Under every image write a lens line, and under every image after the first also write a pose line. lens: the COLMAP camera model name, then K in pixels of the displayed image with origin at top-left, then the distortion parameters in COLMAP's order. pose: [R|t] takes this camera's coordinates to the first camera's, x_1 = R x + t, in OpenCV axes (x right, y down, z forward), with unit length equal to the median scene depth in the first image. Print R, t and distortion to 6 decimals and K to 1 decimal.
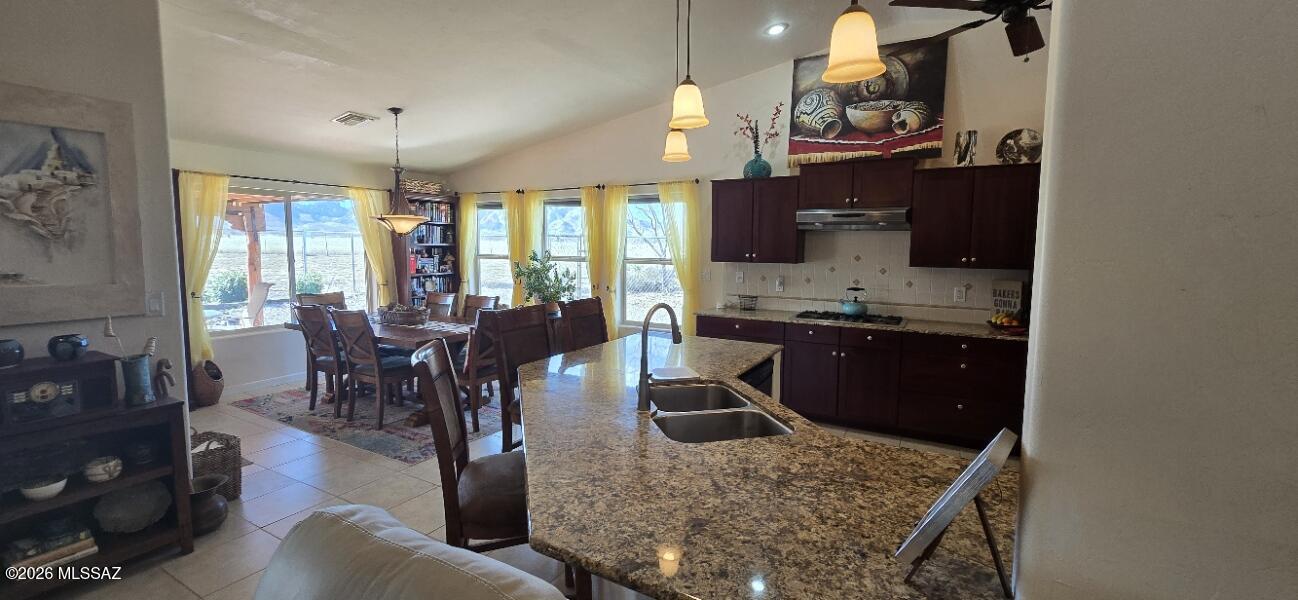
lens RADIAL K [[530.3, 0, 645.4], [0, 530.3, 288.5], [0, 0, 1]] dist [-0.005280, 0.002964]
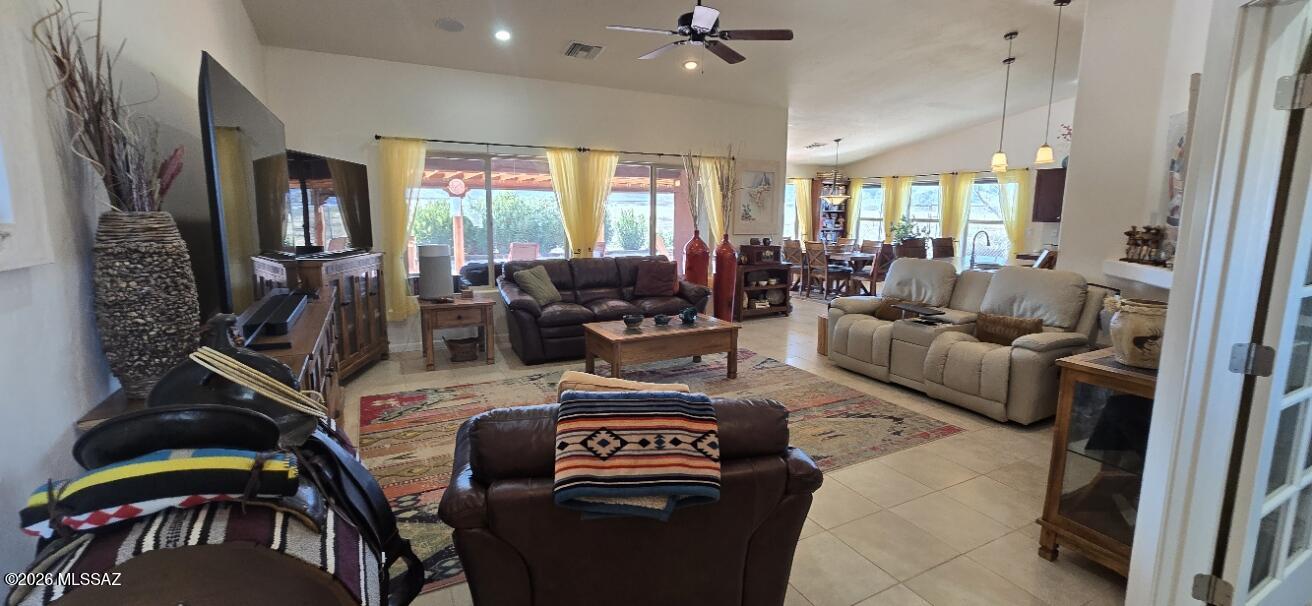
lens RADIAL K [[536.0, 0, 658.1], [0, 536.0, 294.7], [0, 0, 1]] dist [-0.005280, 0.002964]
pose [[0.847406, 0.083214, -0.524385, 0.038694], [-0.047449, 0.995559, 0.081307, 0.092512], [0.528822, -0.044019, 0.847591, -0.989422]]
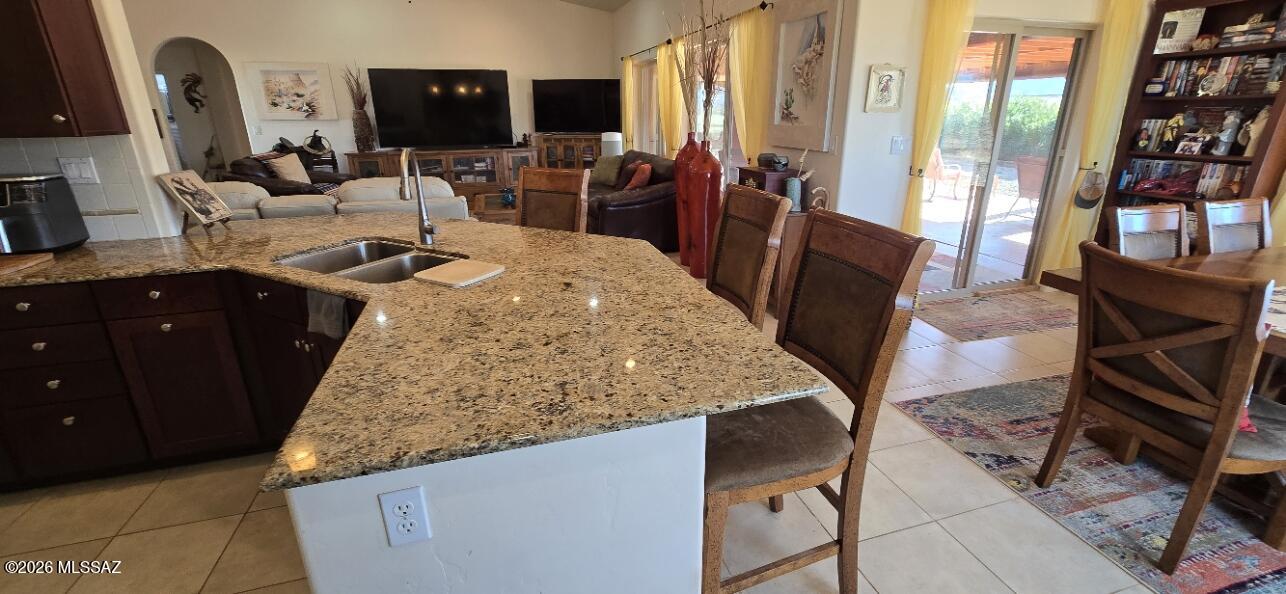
lens RADIAL K [[525.4, 0, 650.8], [0, 525.4, 284.8], [0, 0, 1]] dist [-0.005280, 0.002964]
pose [[-0.676599, 0.228837, -0.699891, 0.194573], [-0.060928, 0.929827, 0.362917, -0.050146], [0.733827, 0.288192, -0.615178, 0.848792]]
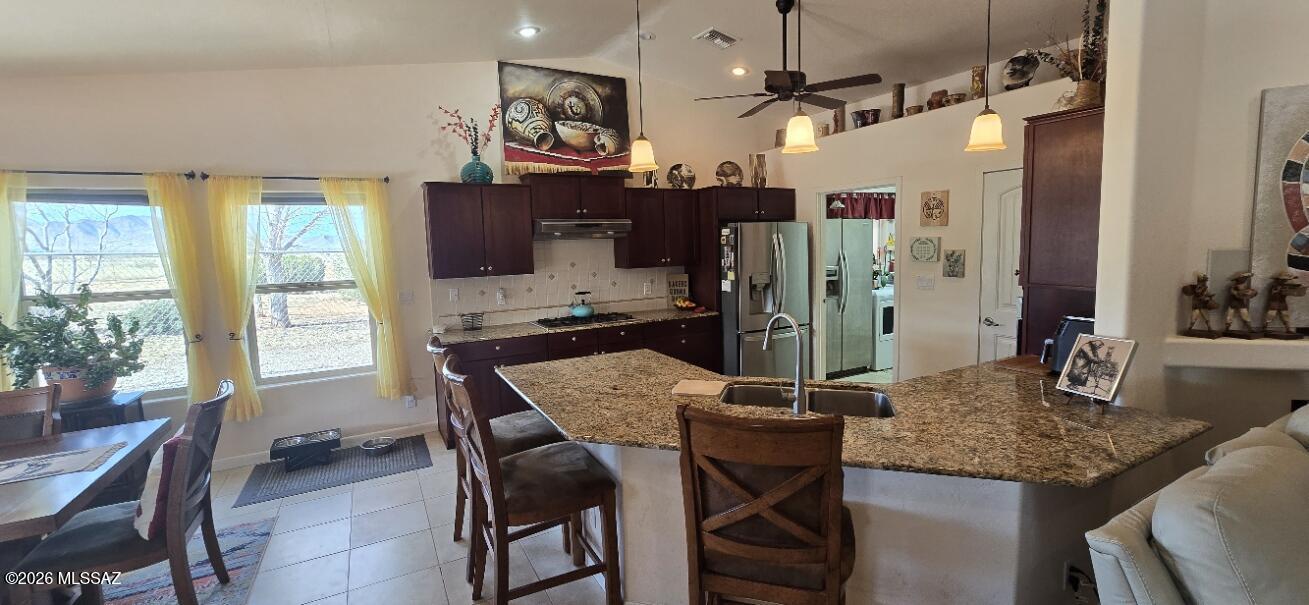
lens RADIAL K [[534.8, 0, 654.0], [0, 534.8, 296.0], [0, 0, 1]] dist [-0.005280, 0.002964]
pose [[0.520691, -0.107245, 0.846982, -0.432425], [0.103409, 0.992697, 0.062123, -0.042810], [-0.847459, 0.055239, 0.527979, 0.276706]]
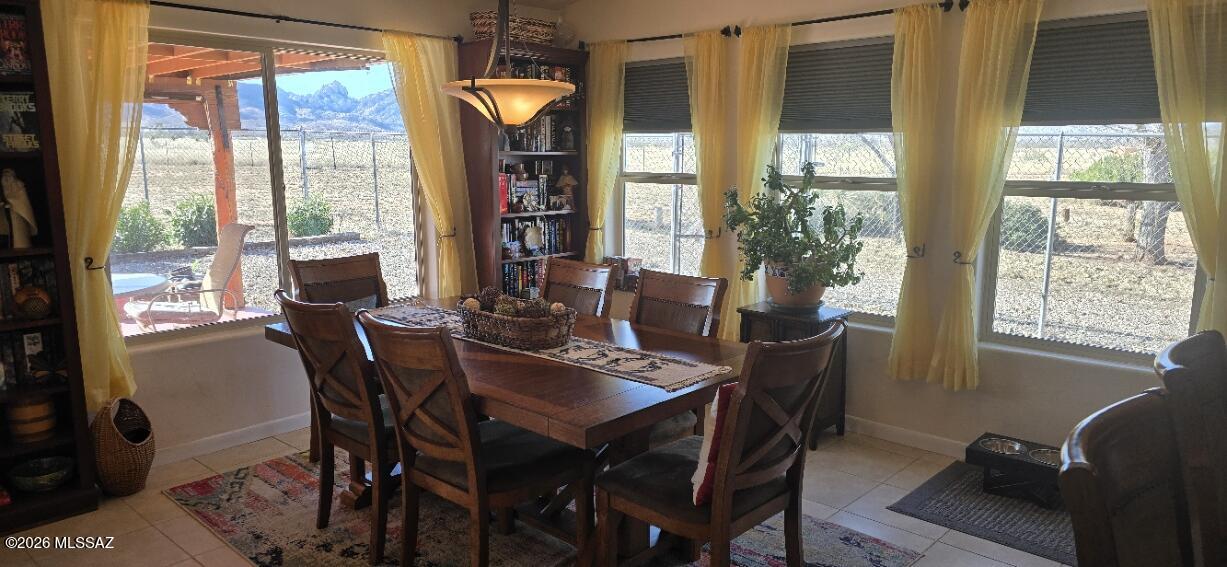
lens RADIAL K [[818.5, 0, 602.6], [0, 818.5, 291.8], [0, 0, 1]] dist [0.063892, -0.004807]
pose [[0.974095, 0.030182, -0.224117, -0.242924], [-0.010318, 0.995953, 0.089281, -0.033396], [0.225905, -0.084655, 0.970464, 0.381101]]
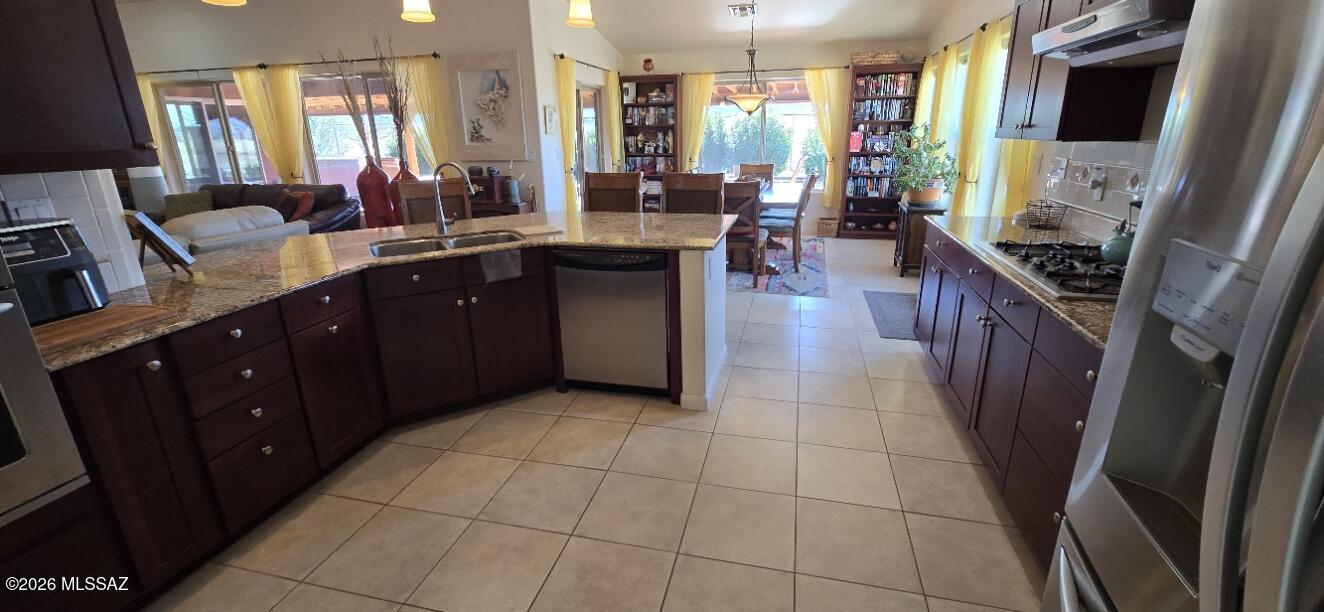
lens RADIAL K [[540.9, 0, 655.9], [0, 540.9, 295.5], [0, 0, 1]] dist [-0.005280, 0.002964]
pose [[0.276453, 0.270499, -0.922173, 0.663589], [-0.062270, 0.962596, 0.263689, -0.016510], [0.959008, -0.015474, 0.282957, 0.469074]]
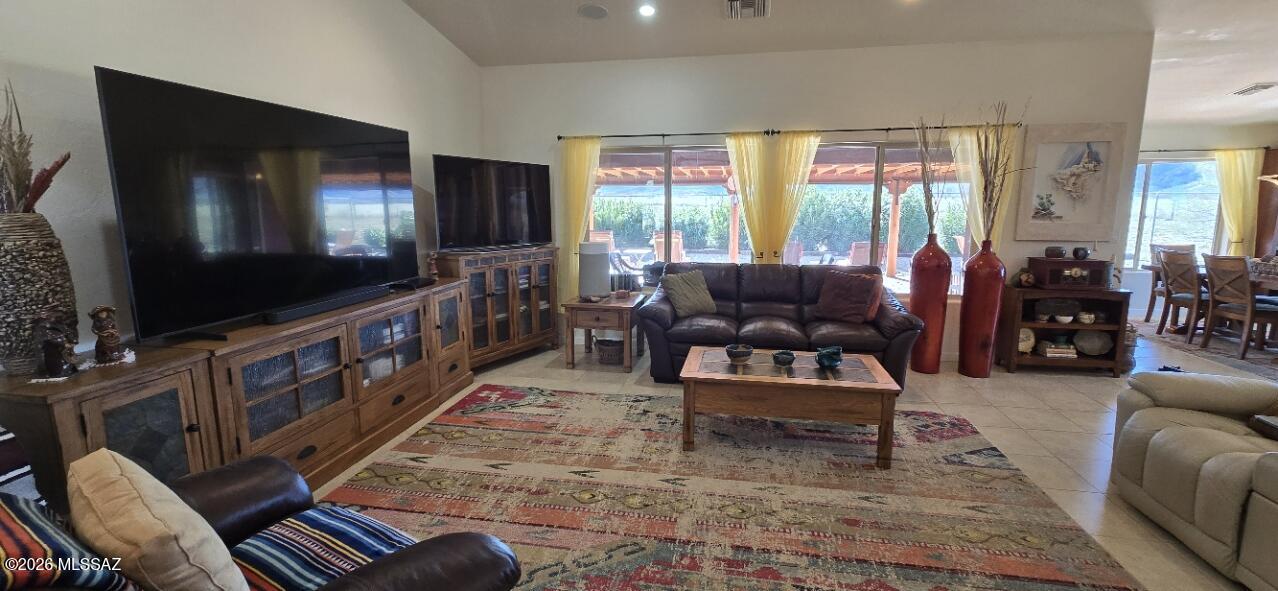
lens RADIAL K [[522.1, 0, 646.4], [0, 522.1, 285.4], [0, 0, 1]] dist [-0.005280, 0.002964]
pose [[0.337558, 0.136991, -0.931283, 0.097982], [-0.074436, 0.990140, 0.118668, 0.055595], [0.938357, 0.029264, 0.344426, -0.570864]]
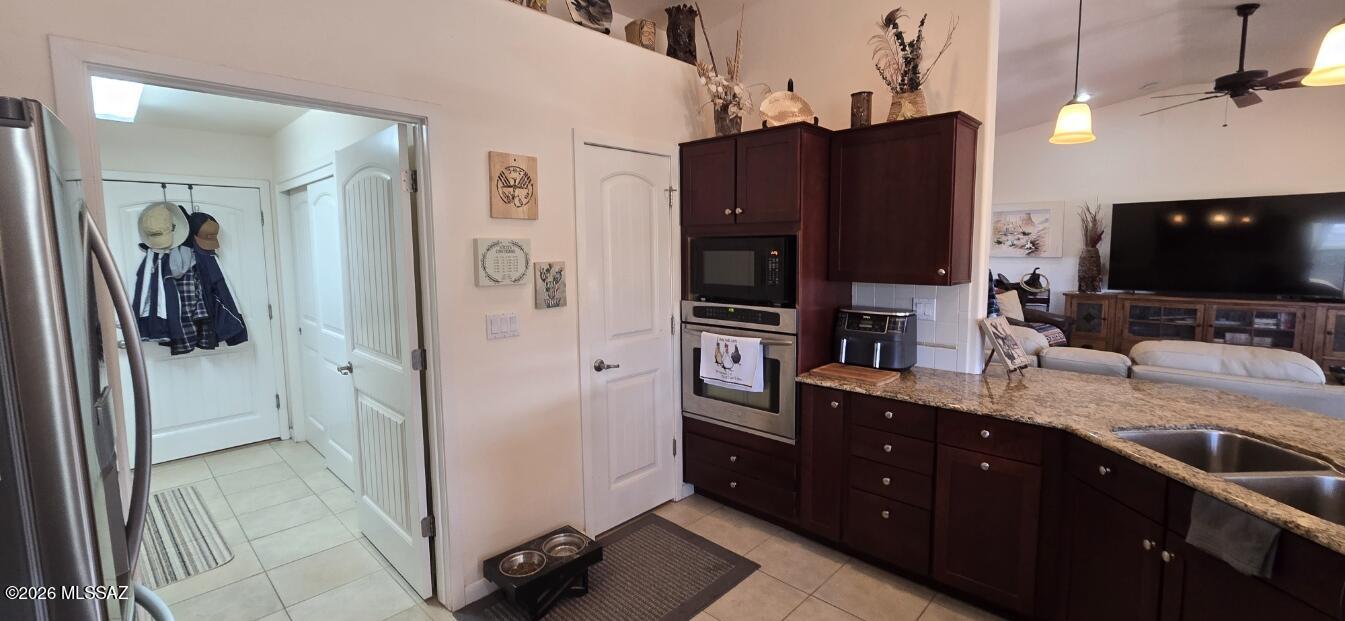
lens RADIAL K [[549.5, 0, 677.4], [0, 549.5, 299.5], [0, 0, 1]] dist [-0.005280, 0.002964]
pose [[-0.973462, -0.016528, 0.228251, 0.313850], [0.024908, 0.983811, 0.177468, -0.067591], [-0.227489, 0.178444, -0.957291, 0.793362]]
